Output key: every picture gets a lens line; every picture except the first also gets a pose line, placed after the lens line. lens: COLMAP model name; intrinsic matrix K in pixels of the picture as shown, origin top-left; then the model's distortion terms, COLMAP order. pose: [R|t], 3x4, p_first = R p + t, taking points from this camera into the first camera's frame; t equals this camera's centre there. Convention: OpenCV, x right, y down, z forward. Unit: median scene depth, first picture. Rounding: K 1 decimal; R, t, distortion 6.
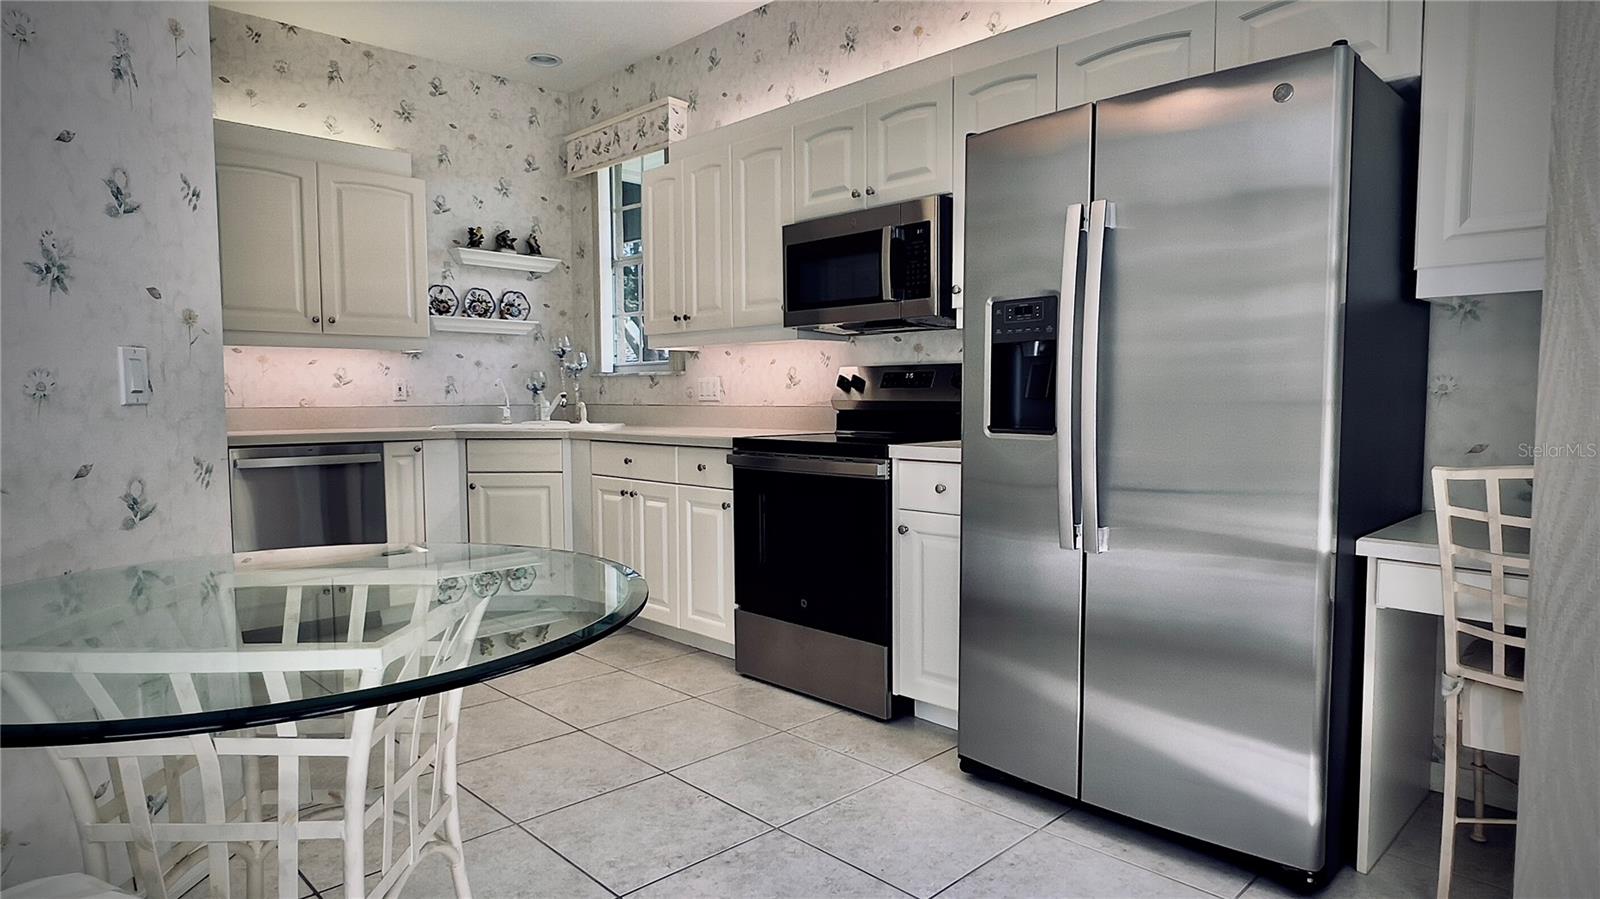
lens RADIAL K [[907.8, 0, 803.2], [0, 907.8, 453.8], [0, 0, 1]] dist [0.000716, -0.000002]
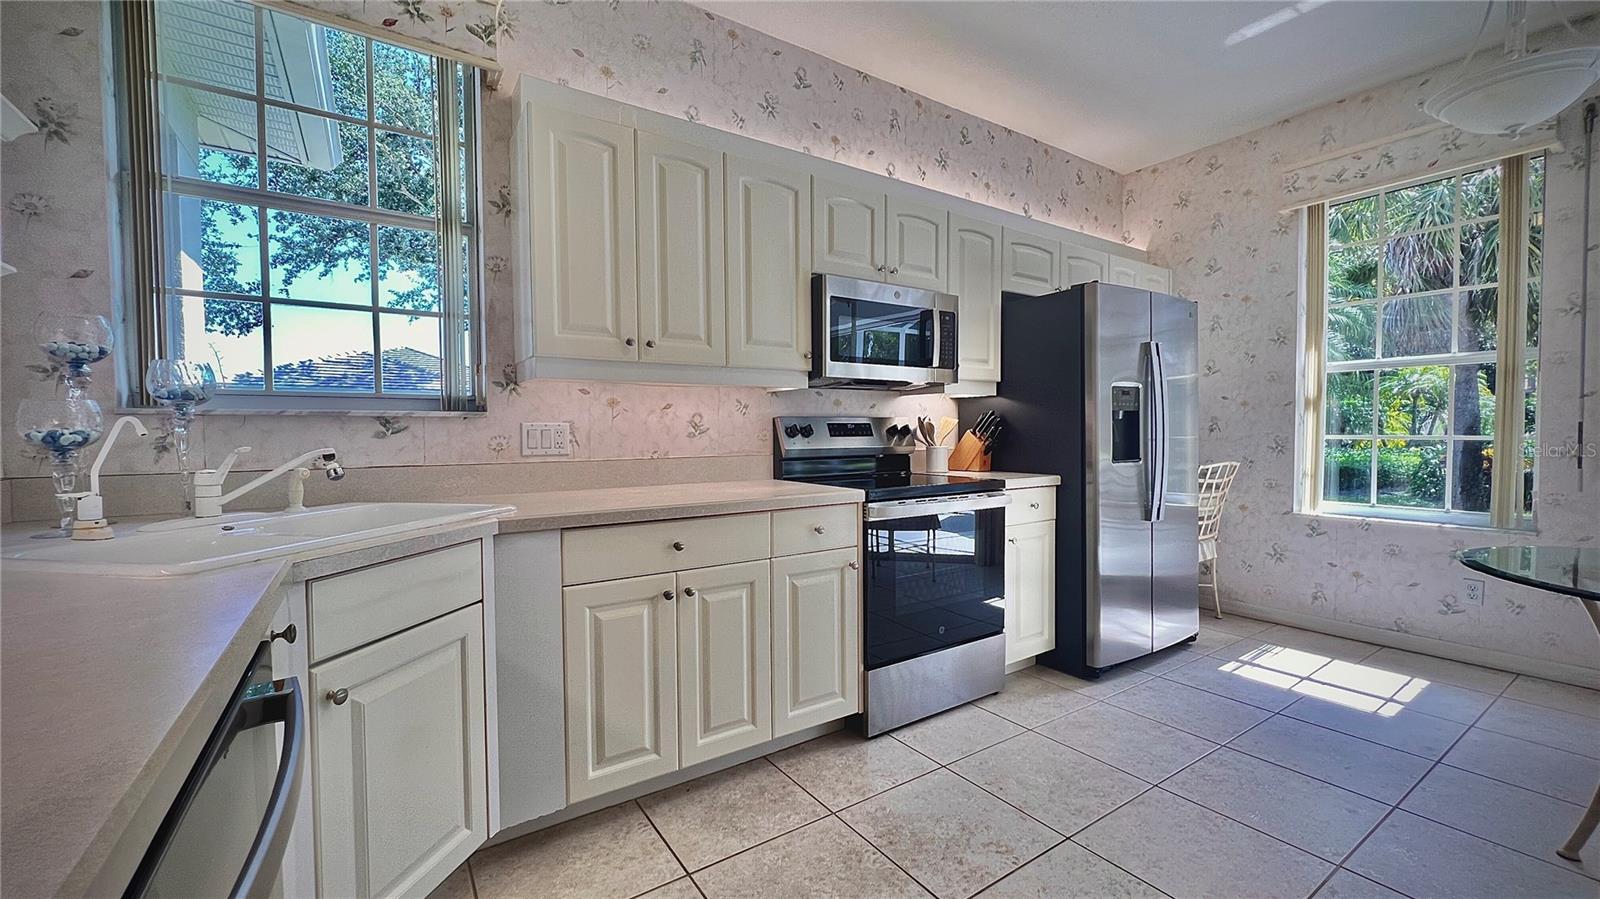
lens RADIAL K [[637.3, 0, 793.8], [0, 637.3, 449.1], [0, 0, 1]] dist [0.001542, 0.000076]
pose [[0.190655, -0.026110, 0.981310, -0.645769], [0.070491, 0.997430, 0.012843, -0.064545], [-0.979123, 0.066725, 0.192005, 0.819989]]
